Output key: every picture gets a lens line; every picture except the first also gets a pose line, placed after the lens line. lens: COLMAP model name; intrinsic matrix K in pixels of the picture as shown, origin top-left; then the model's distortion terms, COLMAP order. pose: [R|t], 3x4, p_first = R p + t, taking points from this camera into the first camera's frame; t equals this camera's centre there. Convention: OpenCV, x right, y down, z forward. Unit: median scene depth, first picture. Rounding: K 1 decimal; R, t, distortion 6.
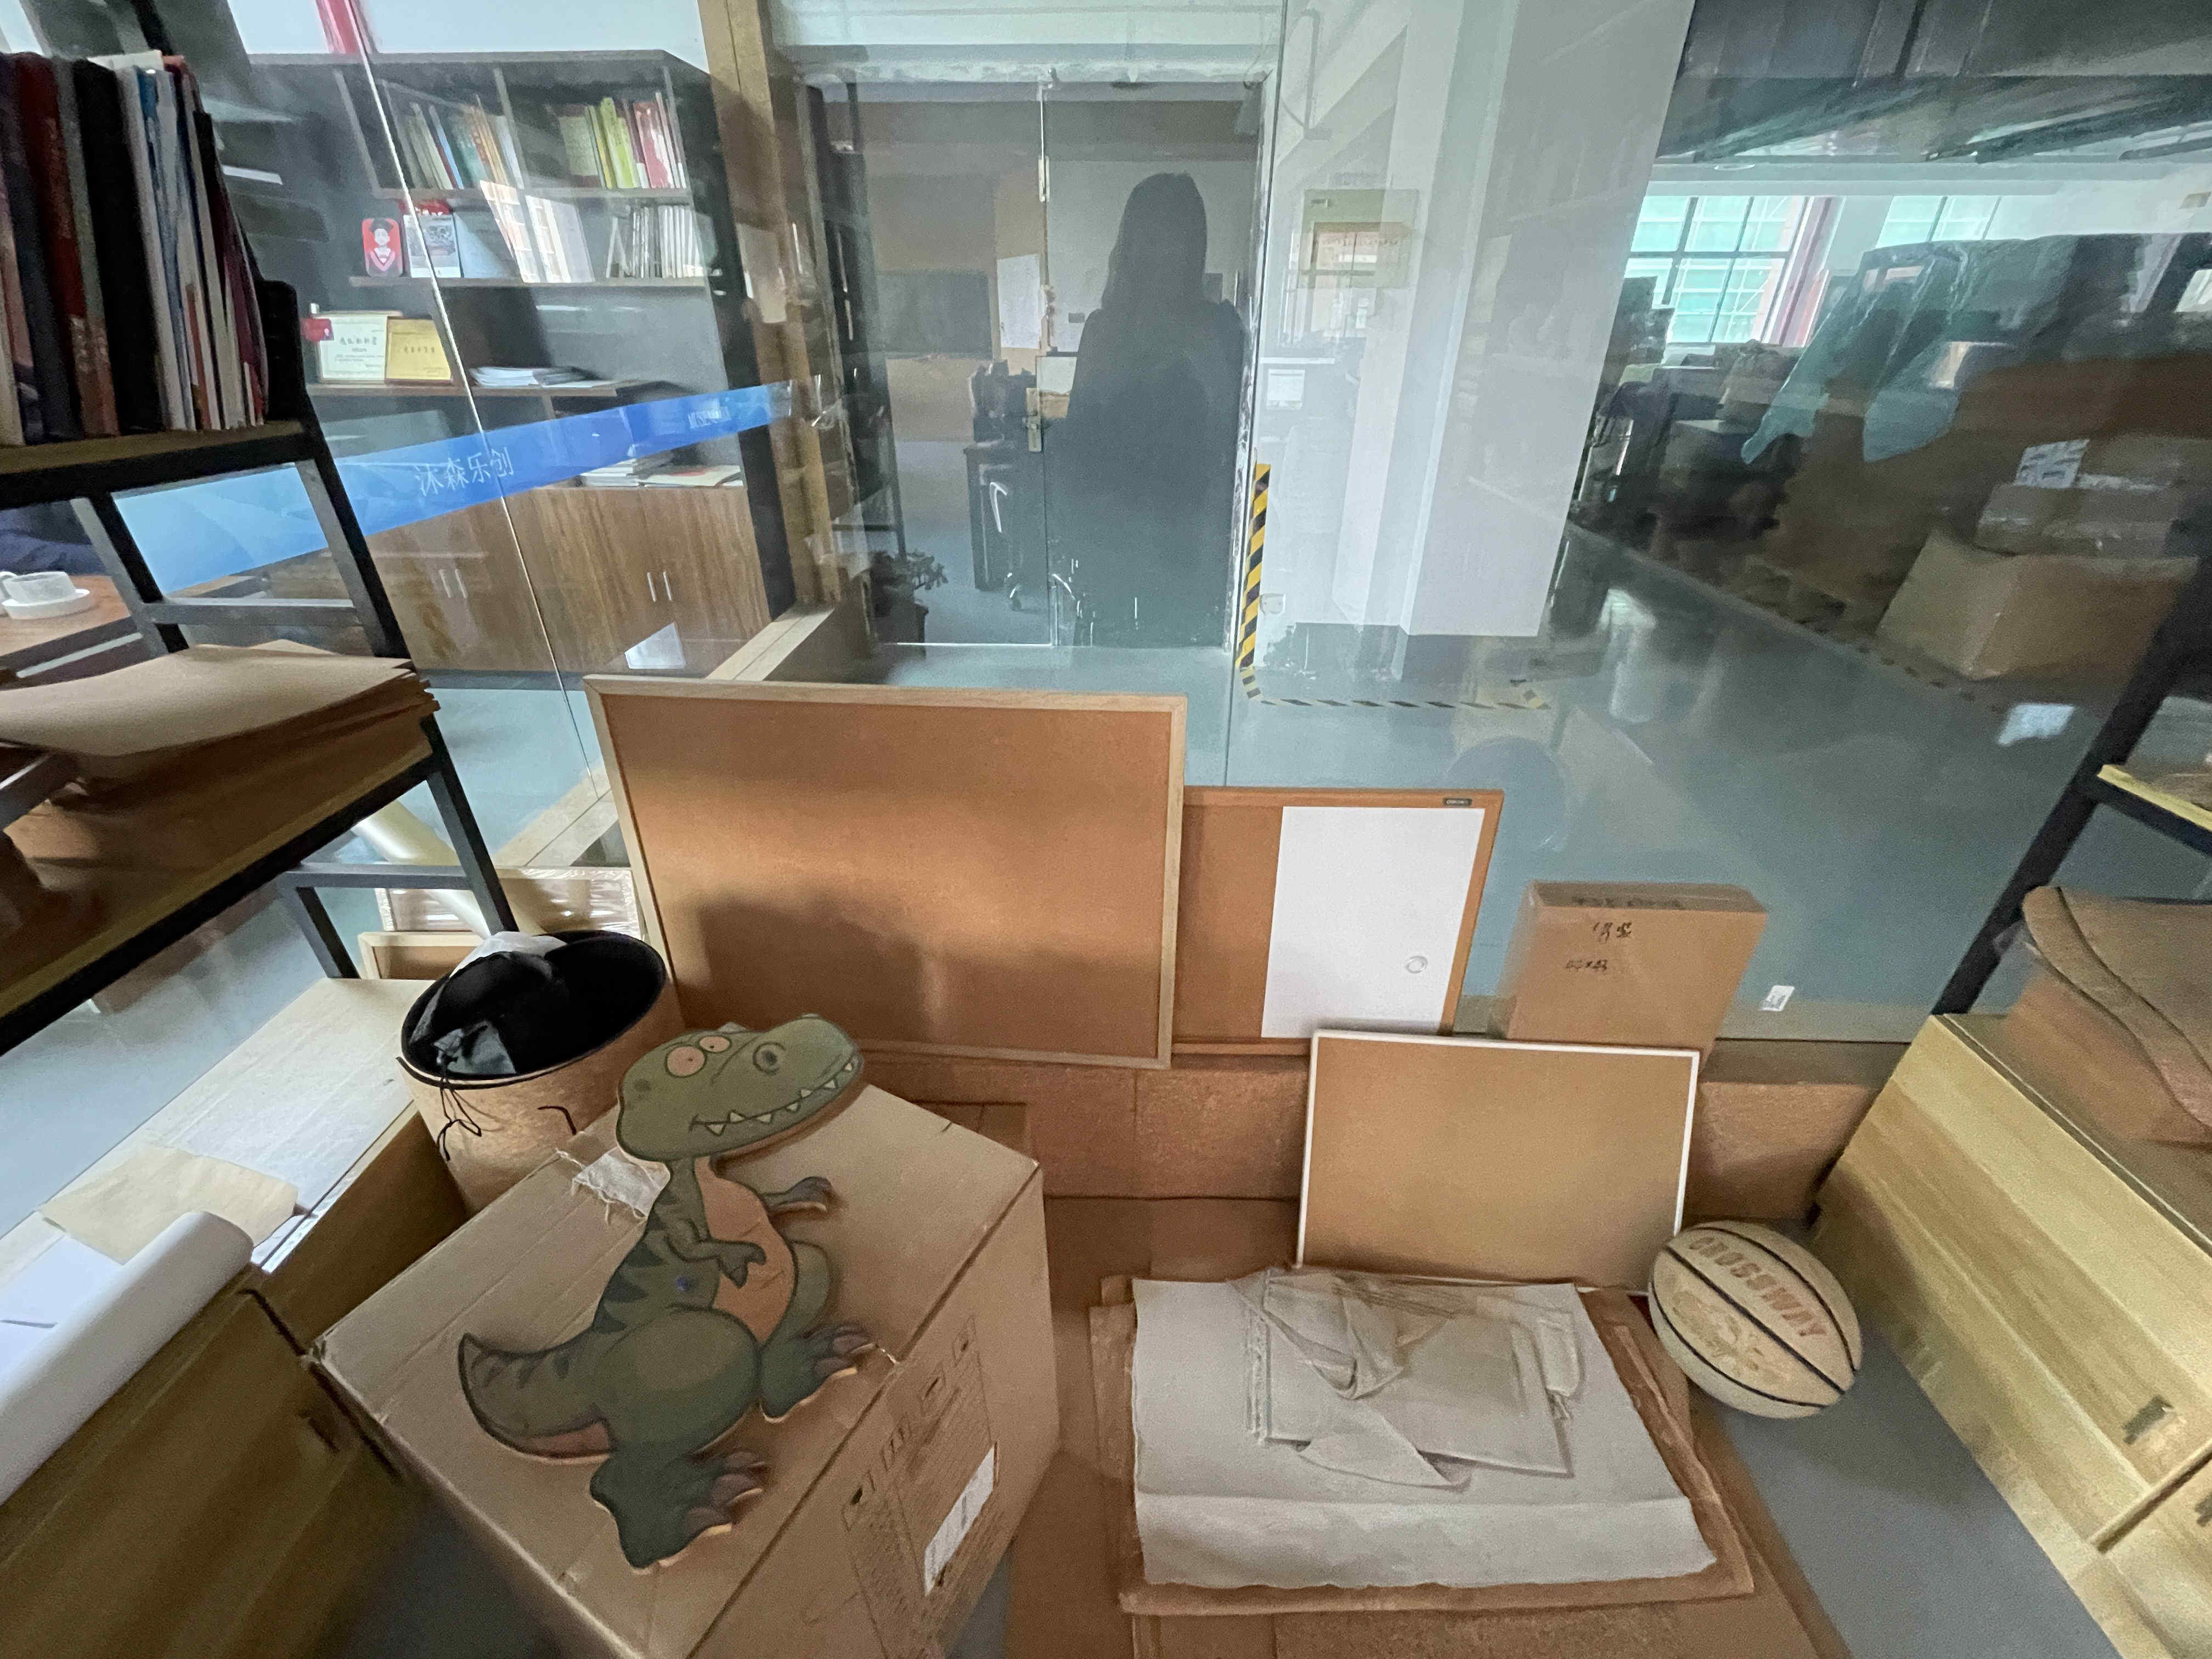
lens RADIAL K [[884.5, 0, 1108.2], [0, 884.5, 819.3], [0, 0, 1]] dist [-0.001840, 0.000837]
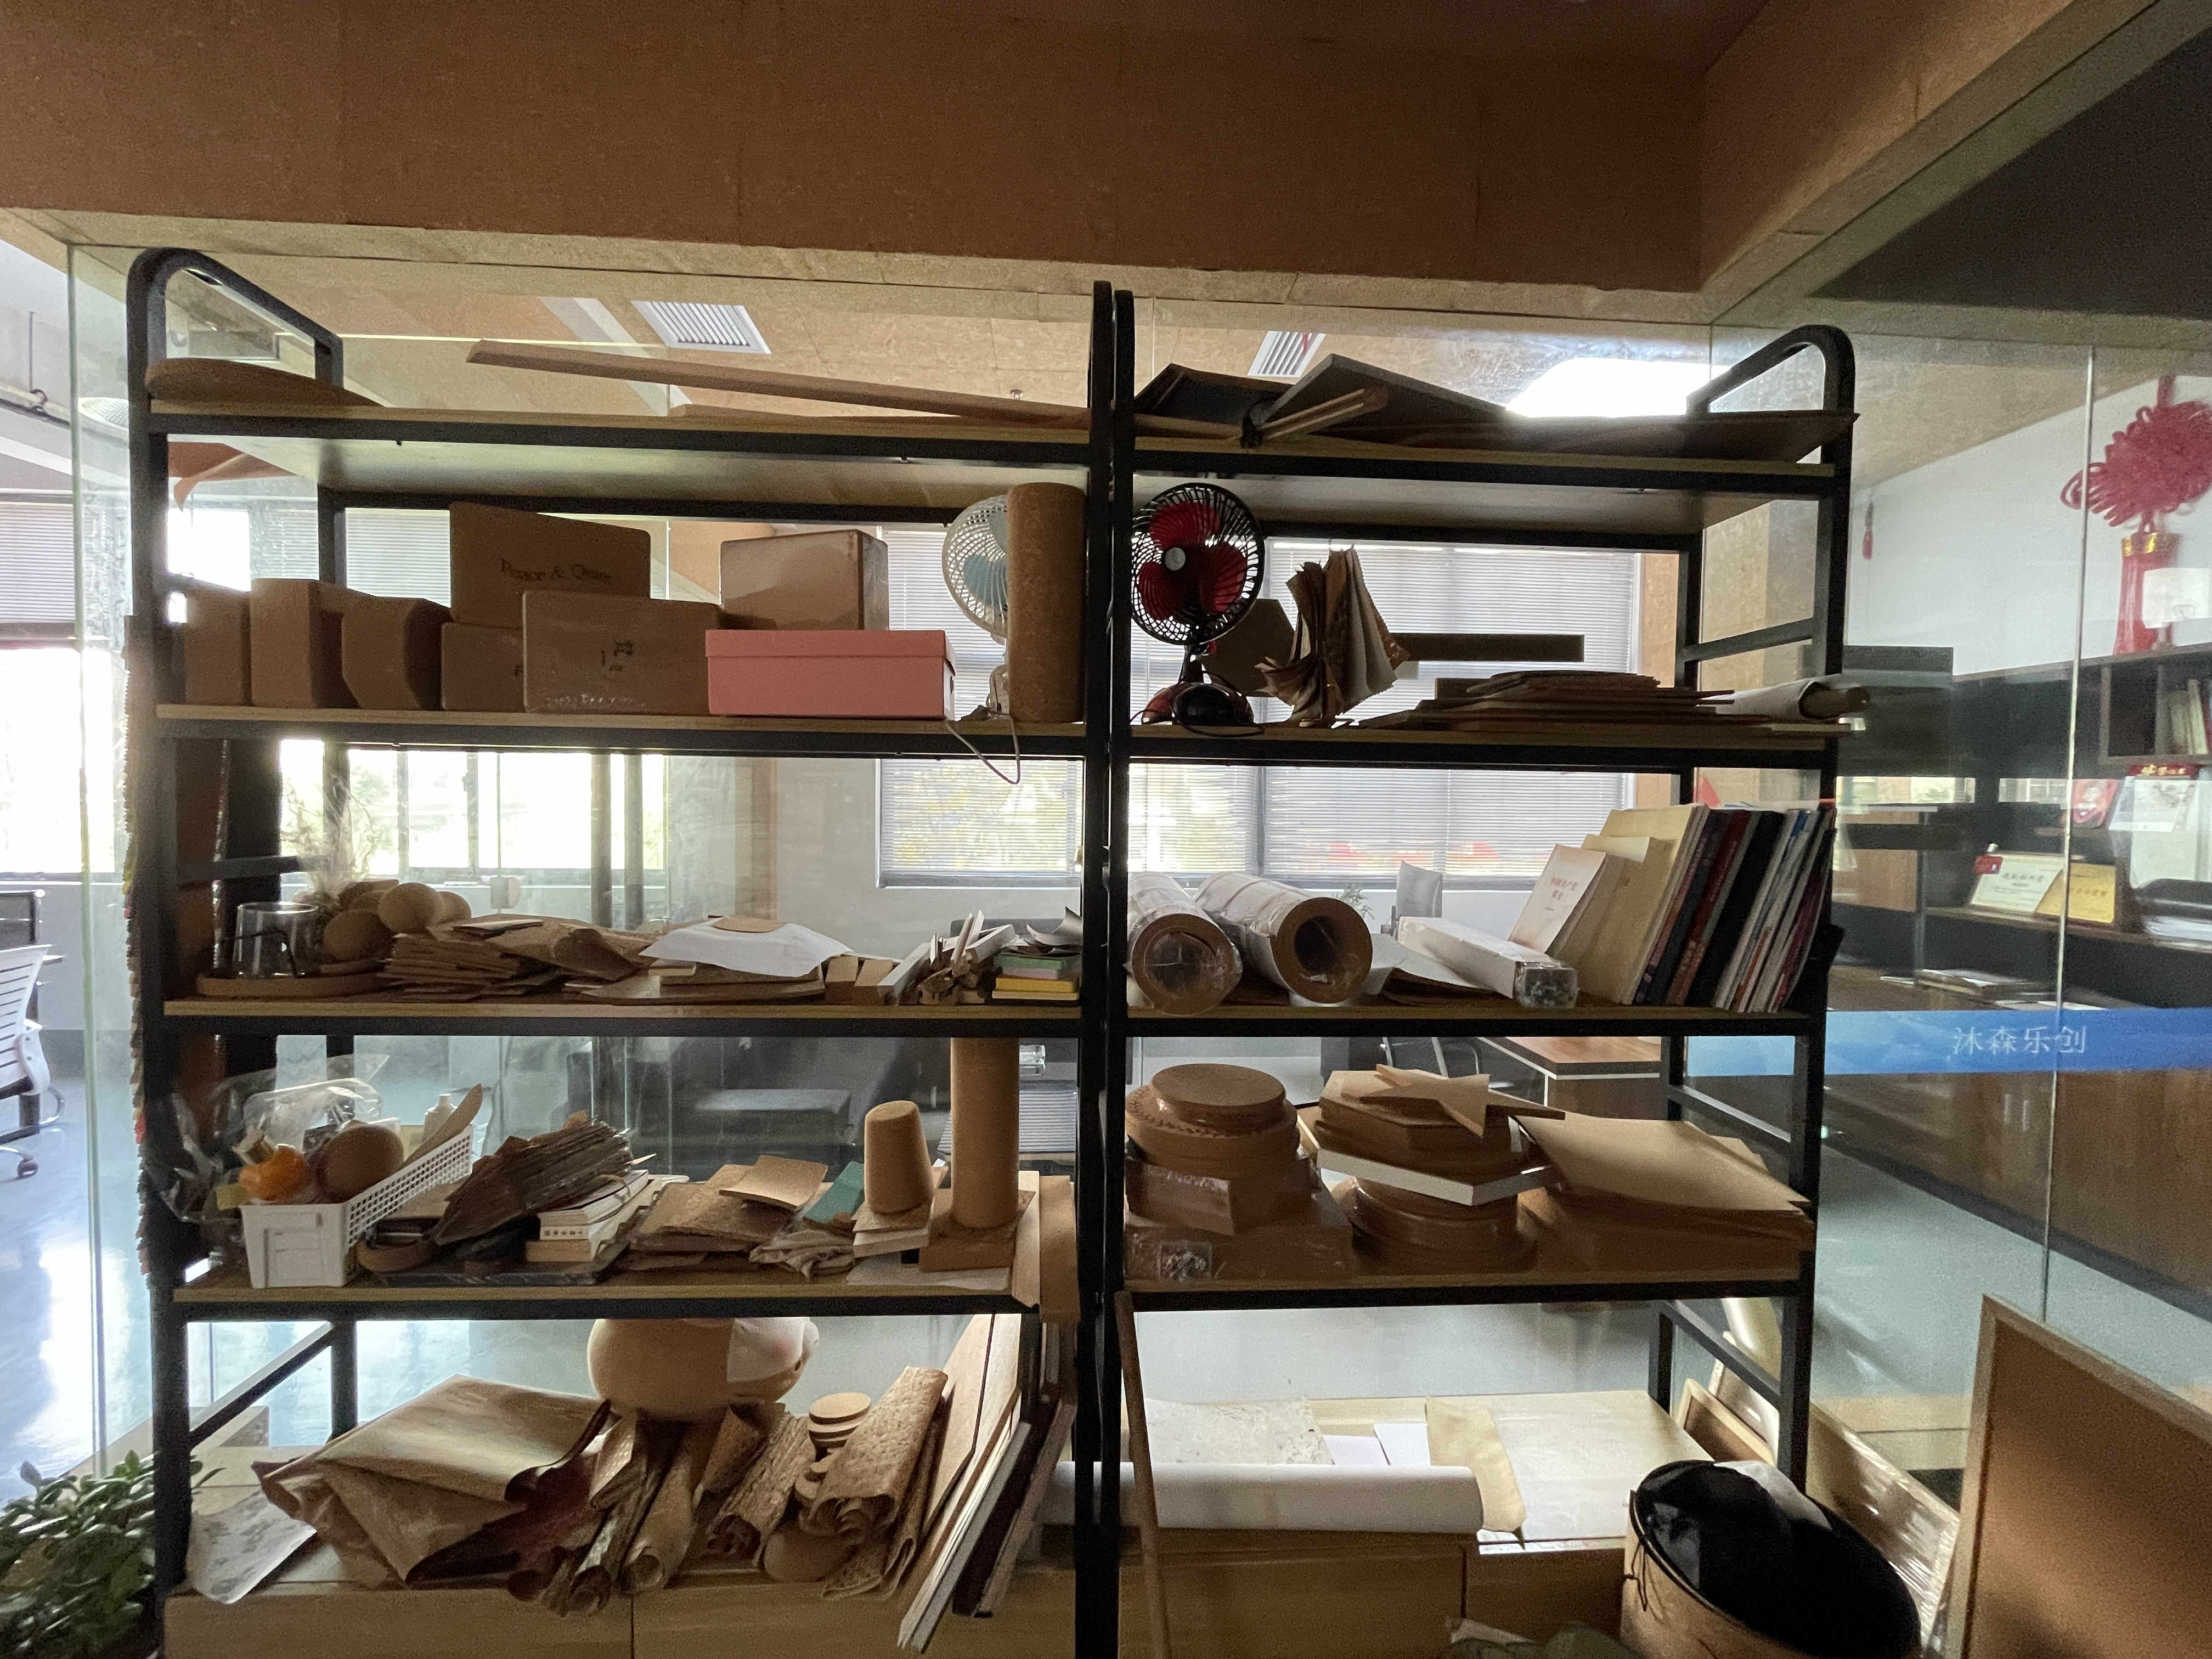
lens RADIAL K [[884.5, 0, 1108.2], [0, 884.5, 819.3], [0, 0, 1]] dist [-0.001840, 0.000837]
pose [[0.090030, 0.021524, -0.995706, 0.249125], [-0.502401, 0.864221, -0.026744, -0.105319], [0.859935, 0.502651, 0.088619, -0.138789]]
